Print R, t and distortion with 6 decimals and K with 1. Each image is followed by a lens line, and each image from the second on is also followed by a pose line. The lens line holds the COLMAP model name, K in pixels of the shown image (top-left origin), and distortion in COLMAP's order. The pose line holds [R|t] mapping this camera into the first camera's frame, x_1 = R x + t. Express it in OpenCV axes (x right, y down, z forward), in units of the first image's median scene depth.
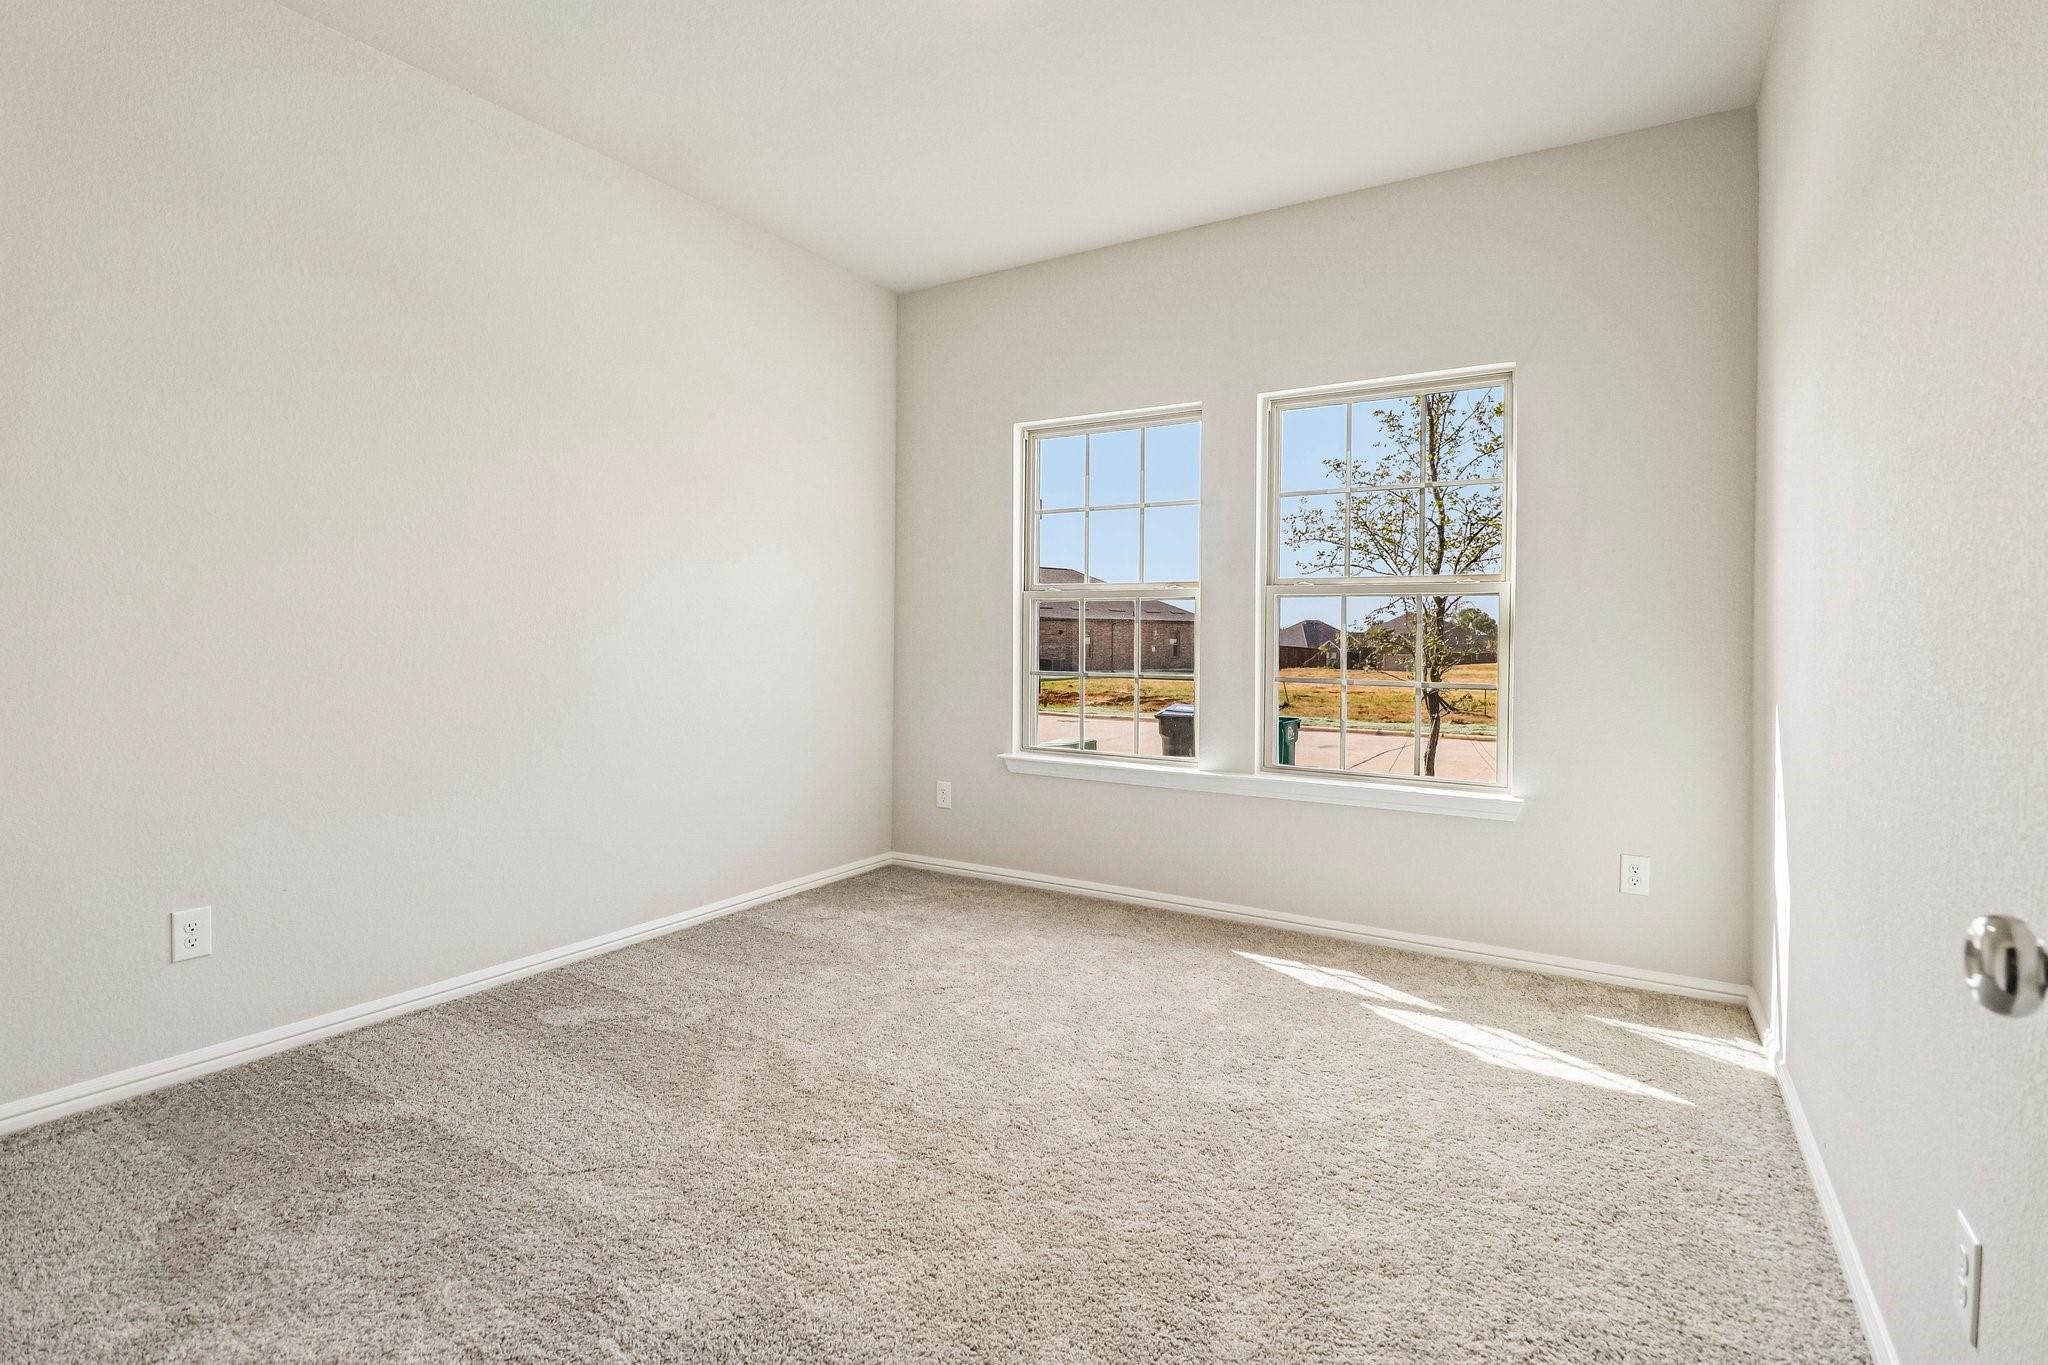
lens RADIAL K [[883.7, 0, 1024.3], [0, 883.7, 638.1], [0, 0, 1]] dist [-0.002330, -0.000458]
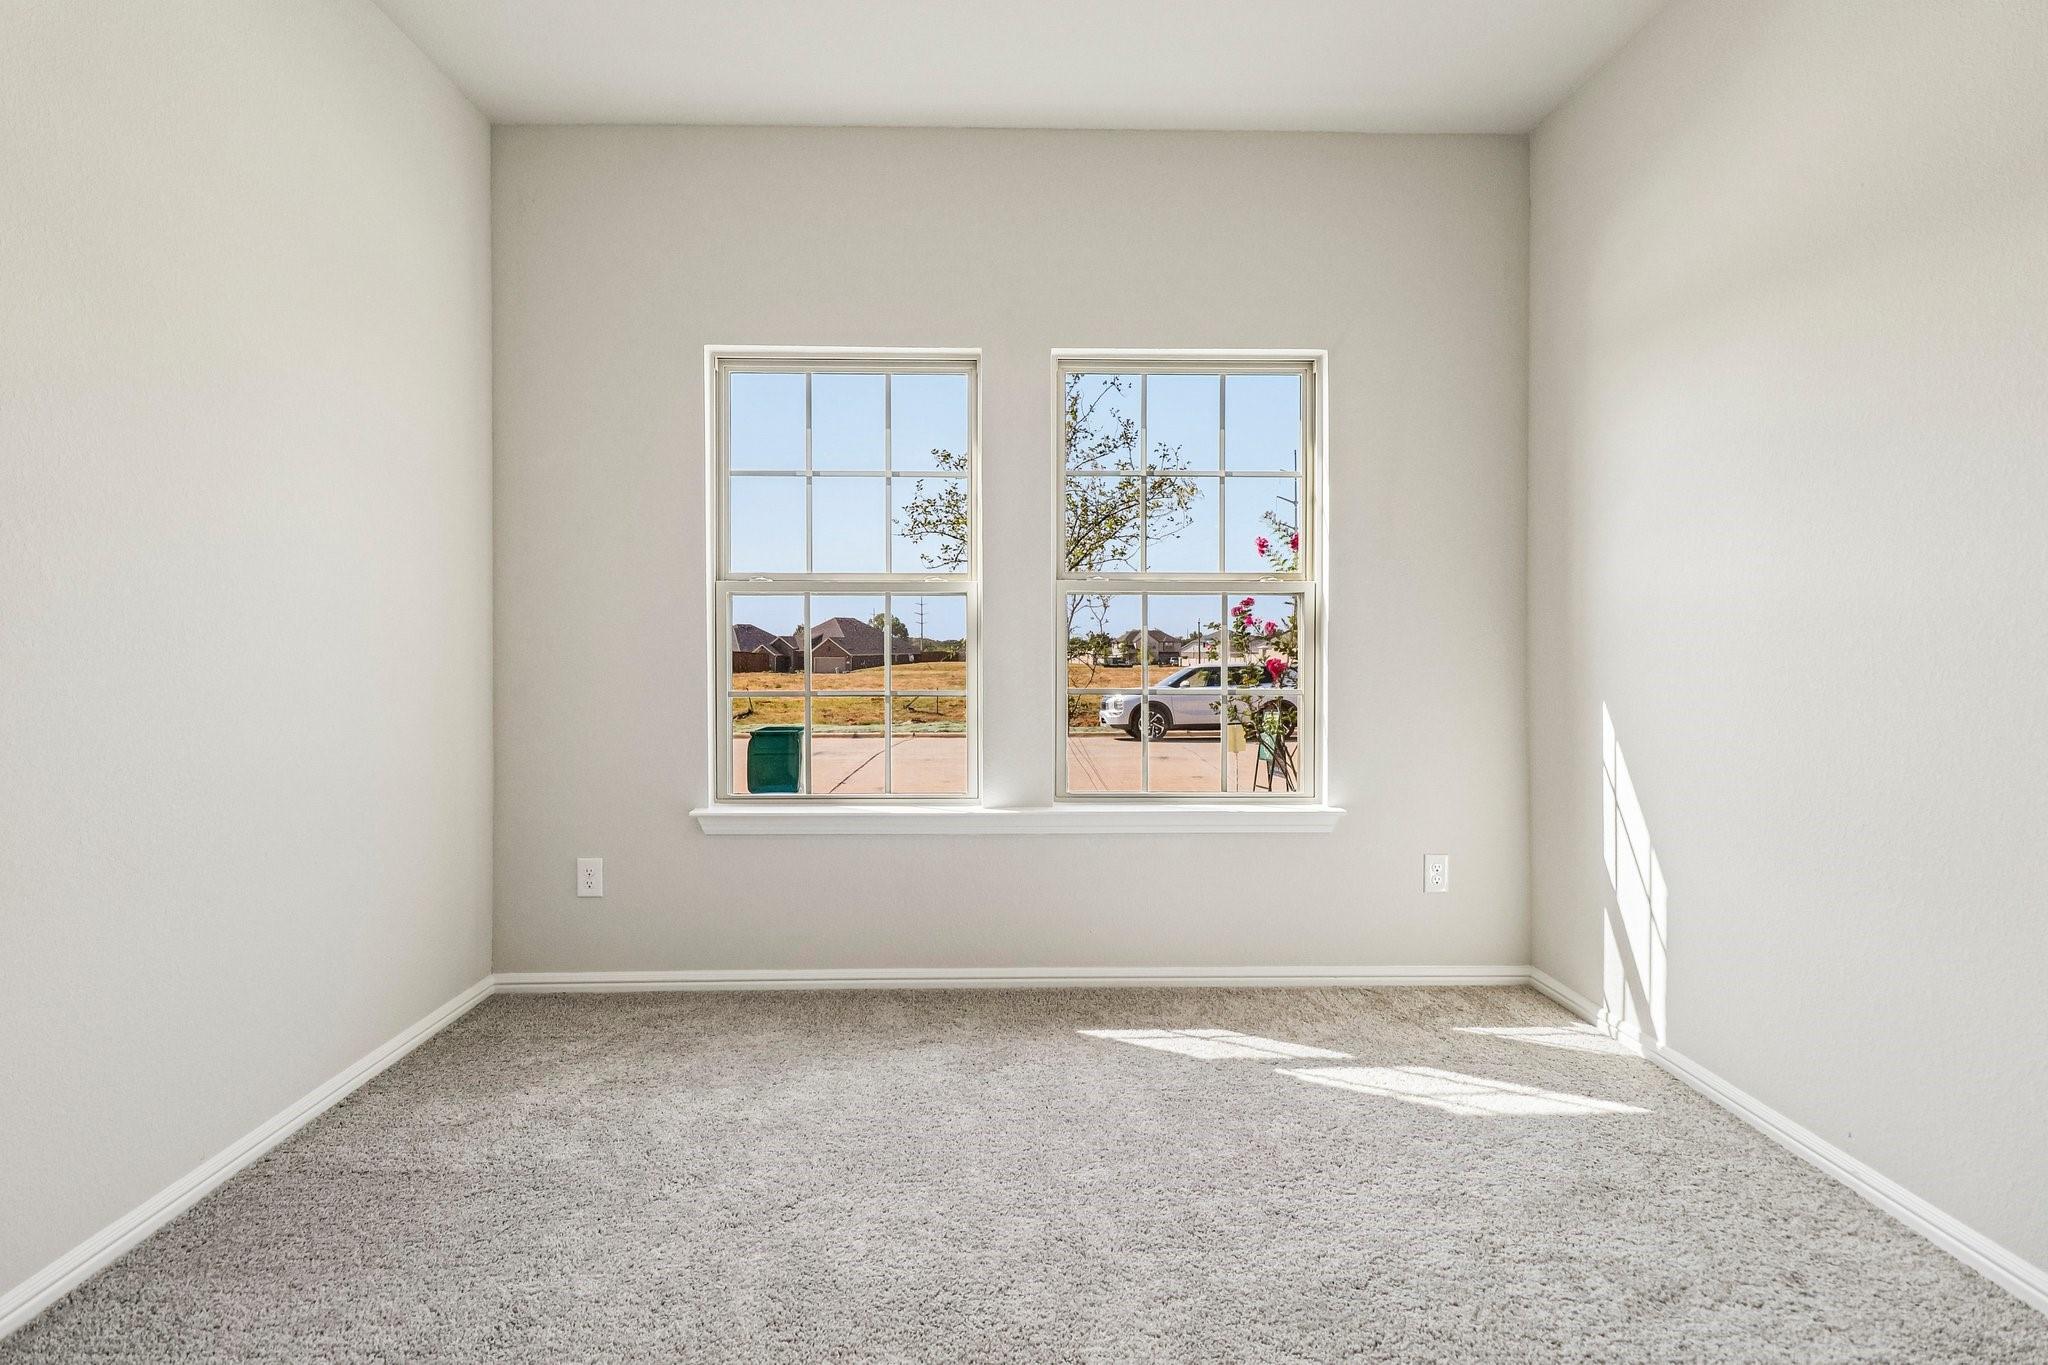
lens RADIAL K [[940.4, 0, 1020.7], [0, 940.4, 651.0], [0, 0, 1]] dist [0.013797, -0.013297]
pose [[0.858744, -0.013447, 0.512229, -0.272079], [0.008697, 0.999894, 0.011669, -0.004163], [-0.512332, -0.005566, 0.858770, 0.321805]]
